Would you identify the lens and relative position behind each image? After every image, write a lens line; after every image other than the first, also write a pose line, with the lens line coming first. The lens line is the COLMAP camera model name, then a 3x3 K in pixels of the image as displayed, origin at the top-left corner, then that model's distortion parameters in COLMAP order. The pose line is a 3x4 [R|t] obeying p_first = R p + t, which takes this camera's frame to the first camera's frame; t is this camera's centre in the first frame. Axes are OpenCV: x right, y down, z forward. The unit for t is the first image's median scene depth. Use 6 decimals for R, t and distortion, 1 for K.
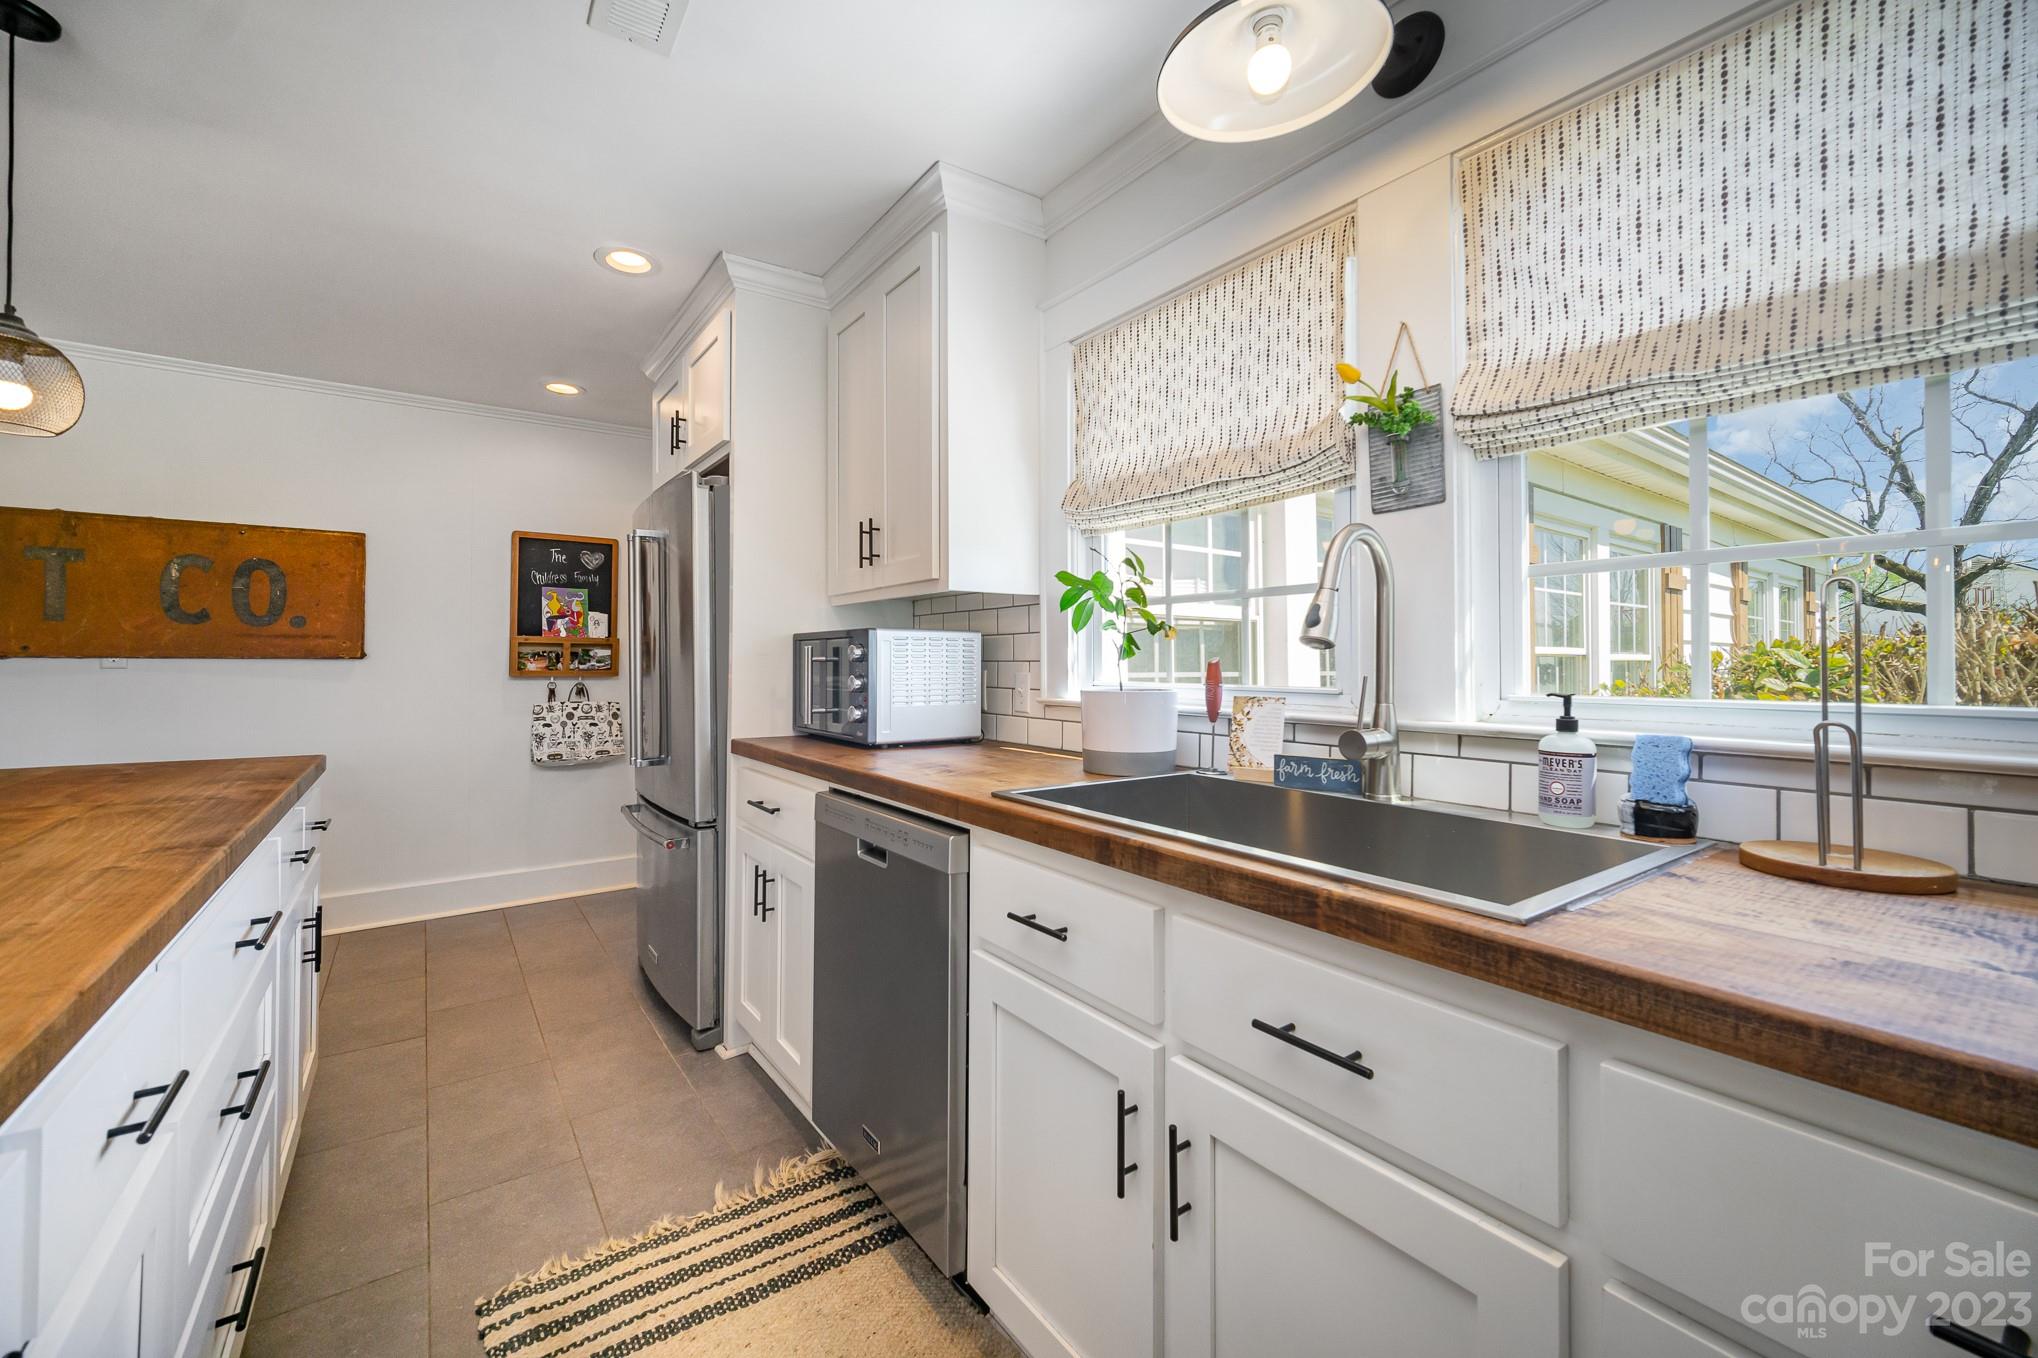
lens RADIAL K [[788.3, 0, 1022.4], [0, 788.3, 656.2], [0, 0, 1]] dist [-0.001128, -0.000098]
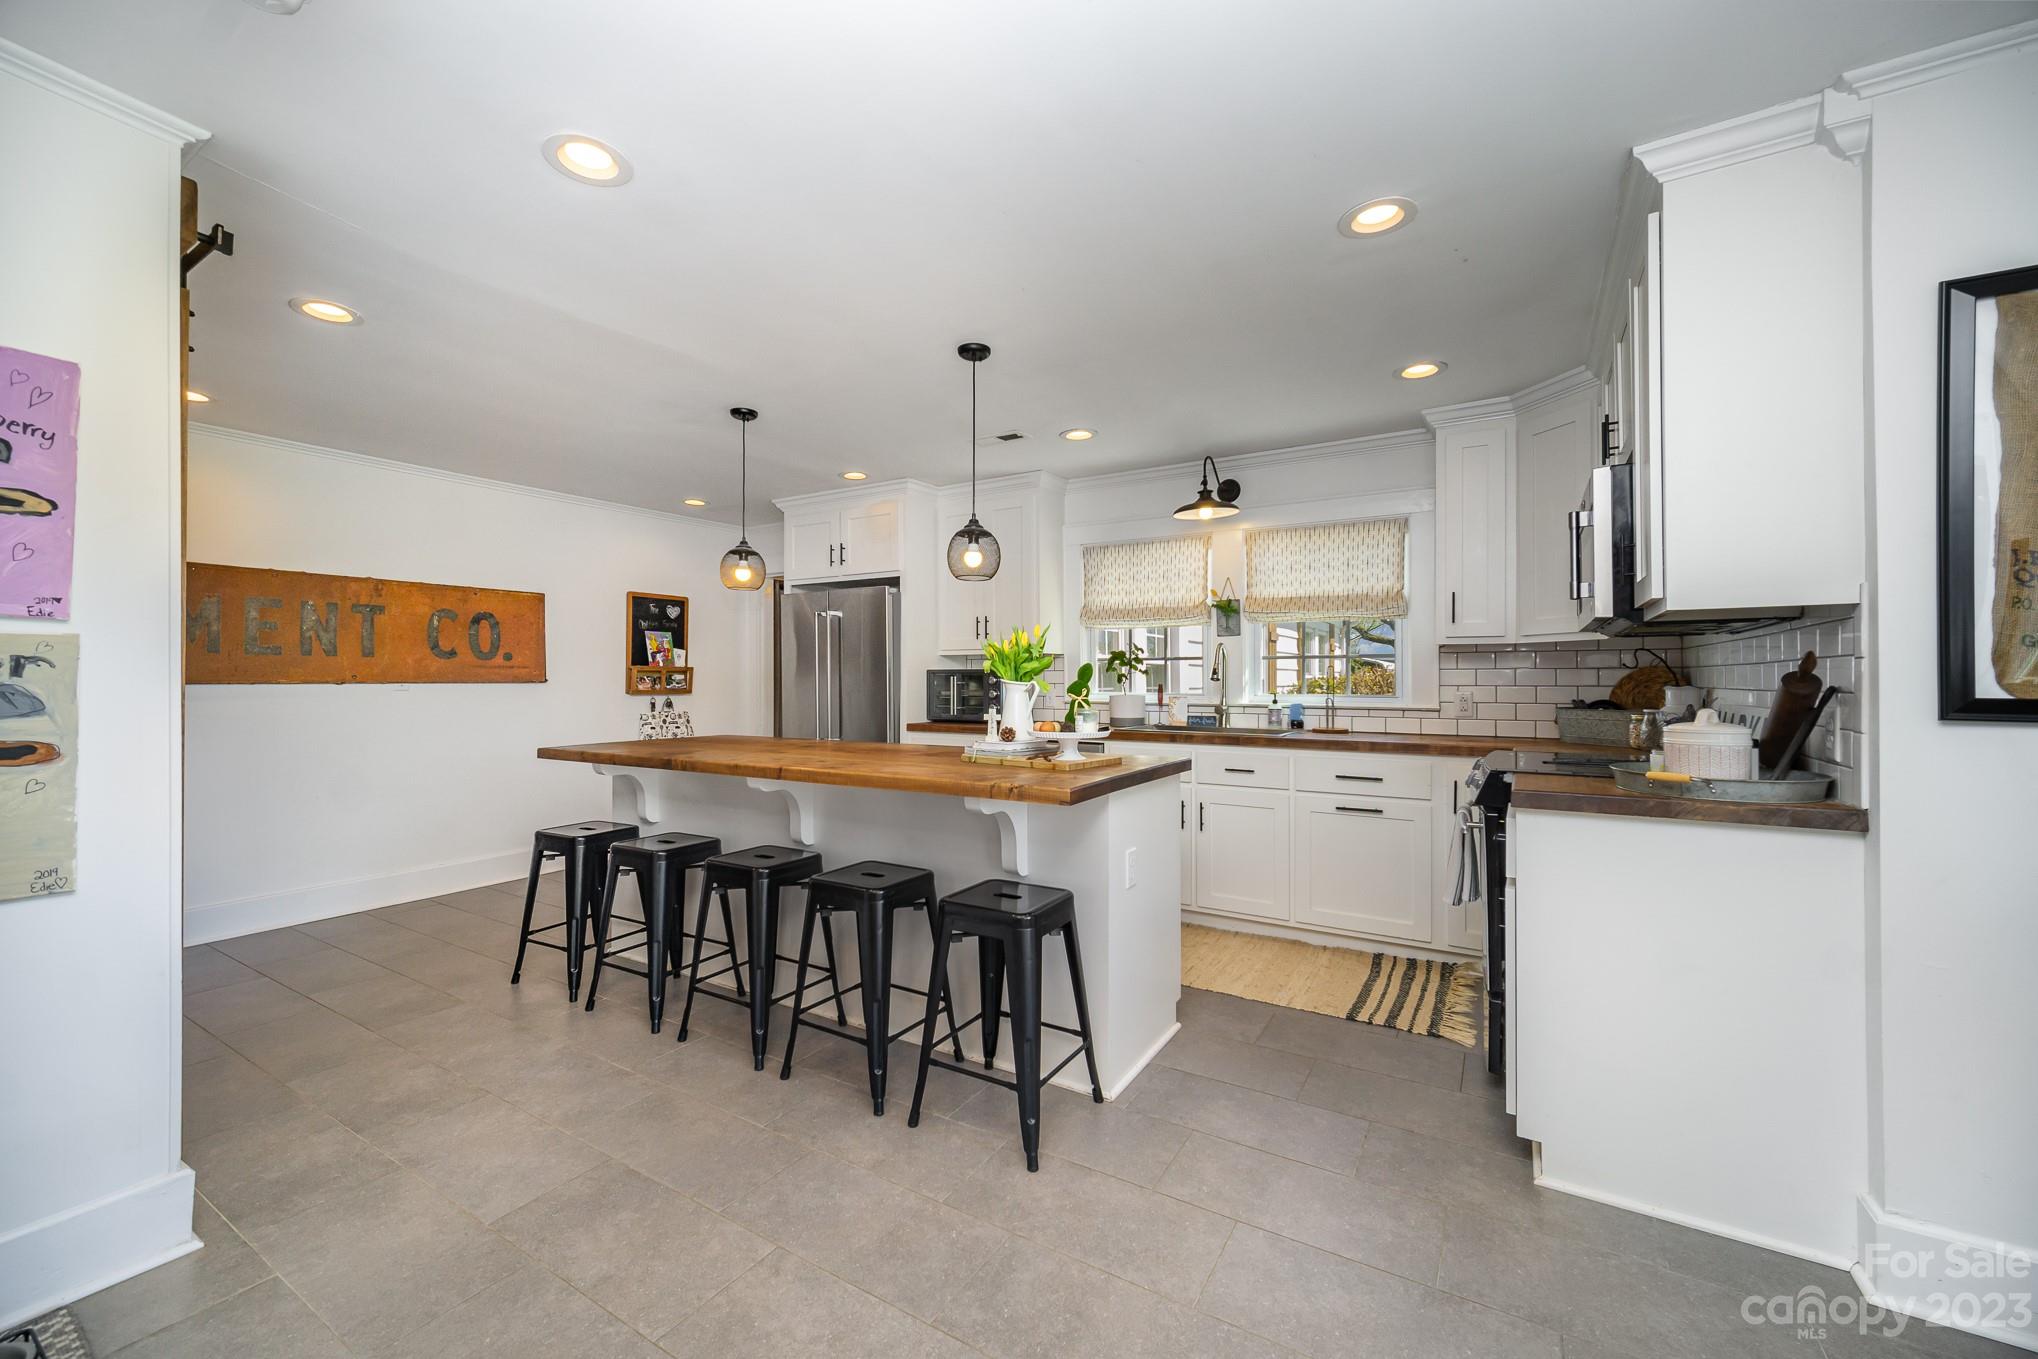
lens RADIAL K [[805.3, 0, 1007.3], [0, 805.3, 672.8], [0, 0, 1]] dist [-0.000037, -0.000072]
pose [[0.921869, -0.000336, 0.387502, -0.661182], [-0.000907, 0.999995, 0.003025, -0.020333], [-0.387501, -0.003140, 0.921864, -0.682617]]
